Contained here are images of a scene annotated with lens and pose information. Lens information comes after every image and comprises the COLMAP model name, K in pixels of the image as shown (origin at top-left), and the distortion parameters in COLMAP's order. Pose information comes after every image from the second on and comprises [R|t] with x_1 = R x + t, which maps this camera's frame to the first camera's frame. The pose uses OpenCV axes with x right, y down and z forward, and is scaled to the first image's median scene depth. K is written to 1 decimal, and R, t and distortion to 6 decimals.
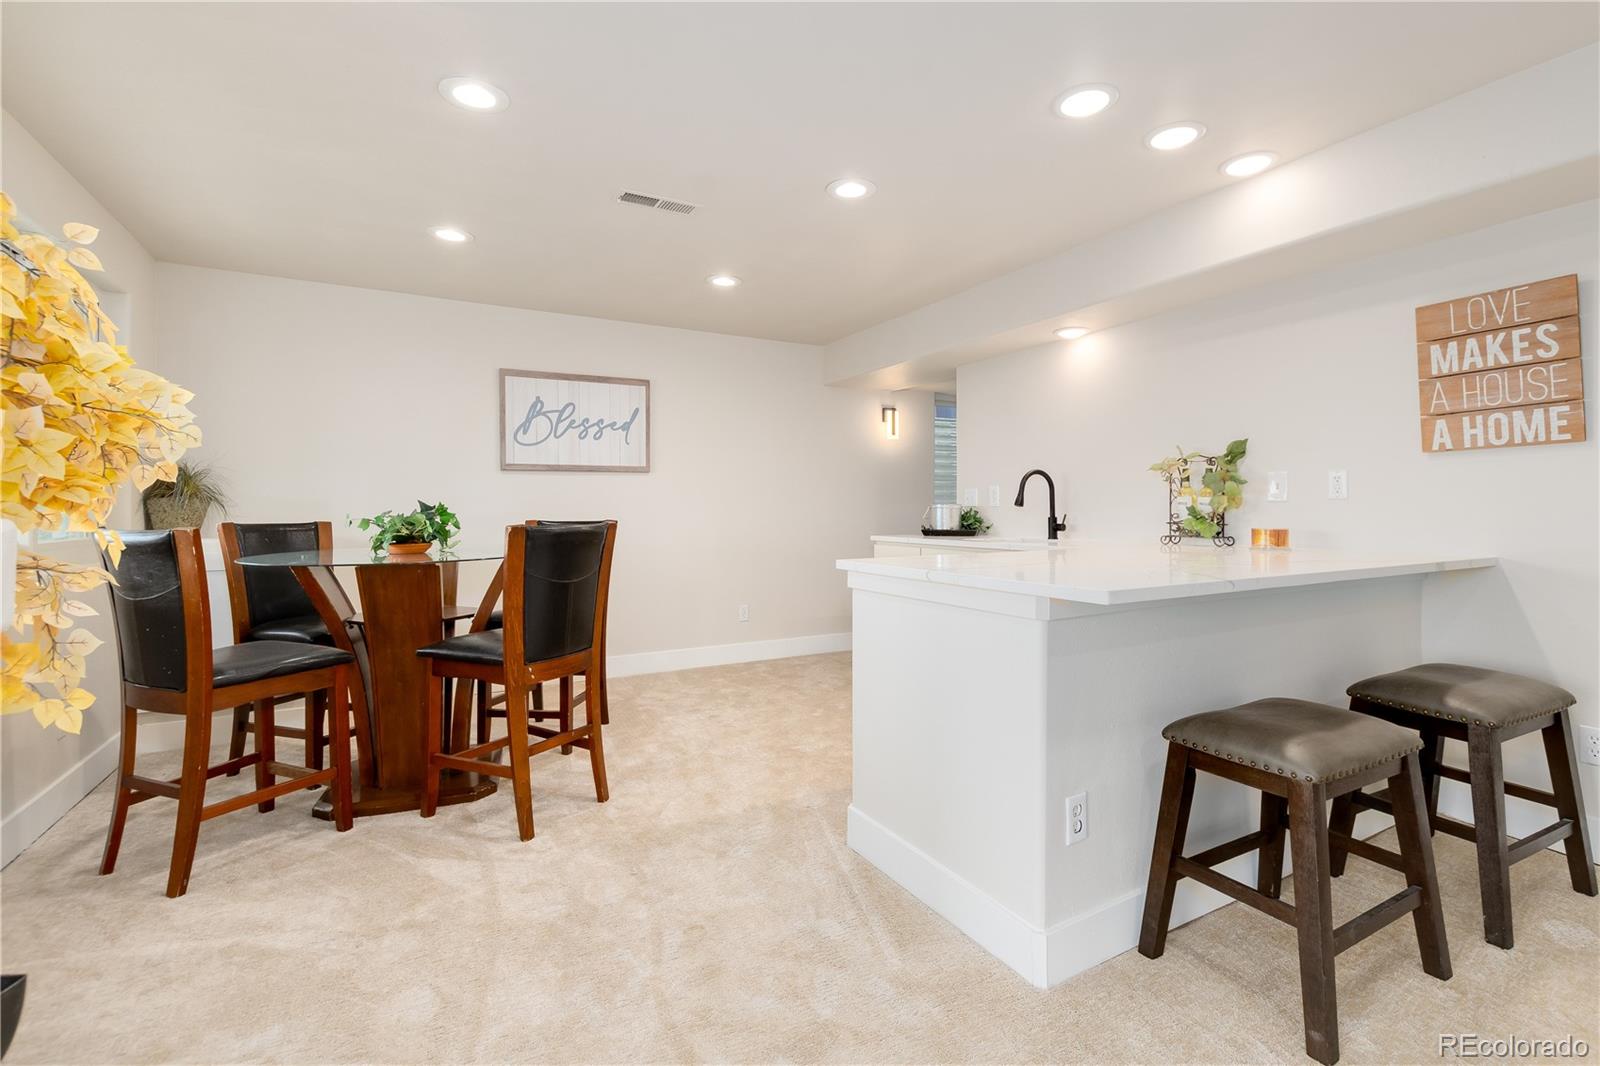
lens RADIAL K [[733.3, 0, 813.1], [0, 733.3, 507.3], [0, 0, 1]] dist [-0.000304, -0.002803]
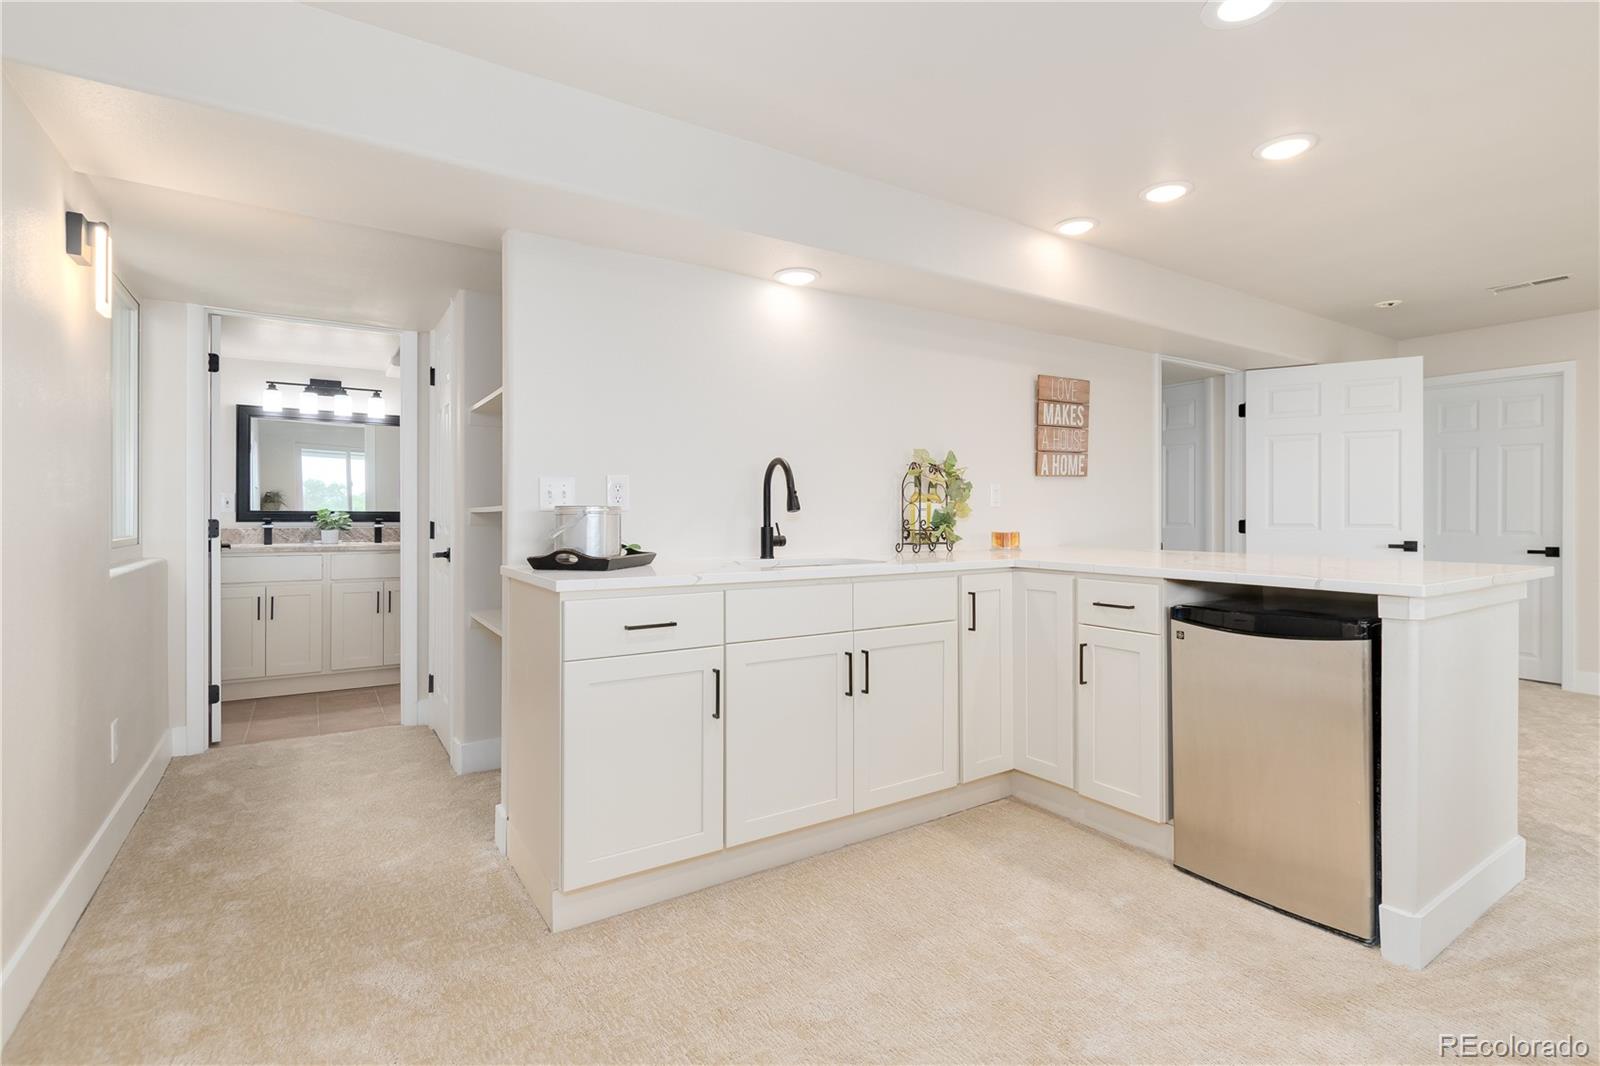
lens RADIAL K [[733.3, 0, 814.9], [0, 733.3, 518.8], [0, 0, 1]] dist [-0.000304, -0.002803]
pose [[-0.069305, 0.002136, 0.997593, -0.592930], [0.001680, 0.999997, -0.002024, 0.011331], [-0.997594, 0.001536, -0.069308, 1.606091]]
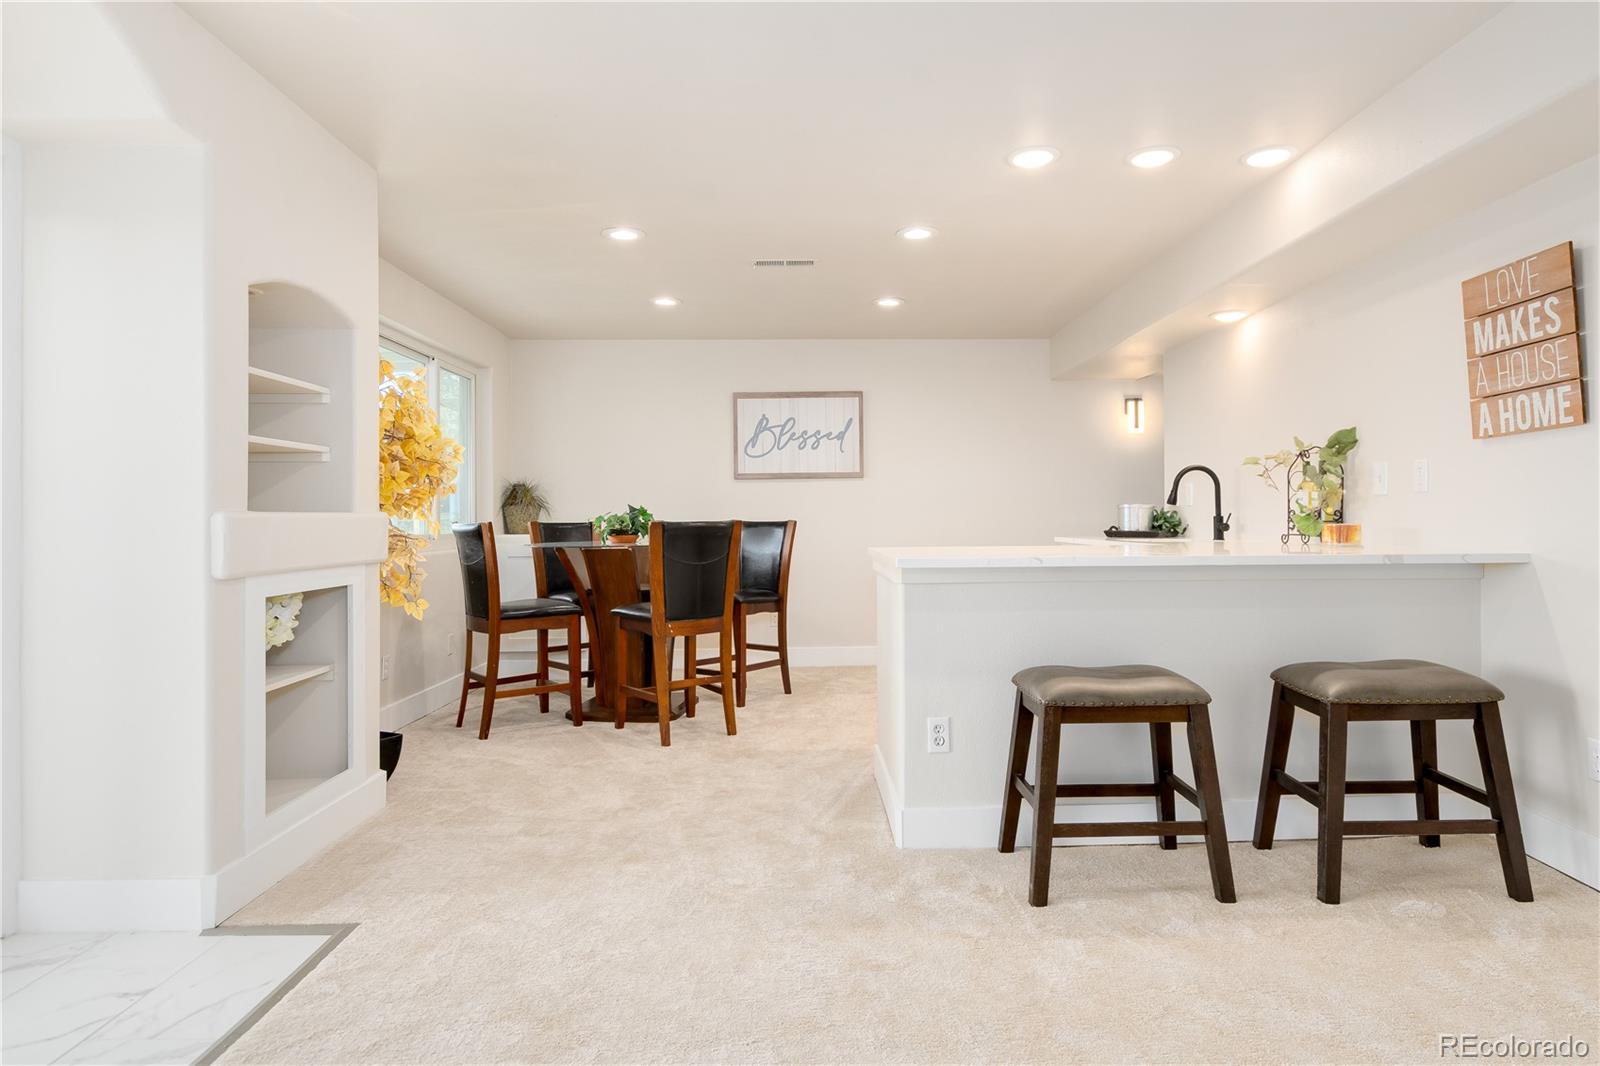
lens RADIAL K [[921.6, 0, 802.7], [0, 921.6, 517.6], [0, 0, 1]] dist [-0.004580, -0.002607]
pose [[0.874787, -0.004039, -0.484491, 0.687470], [0.005138, 0.999986, 0.000941, 0.018079], [0.484481, -0.003312, 0.874796, -0.424466]]
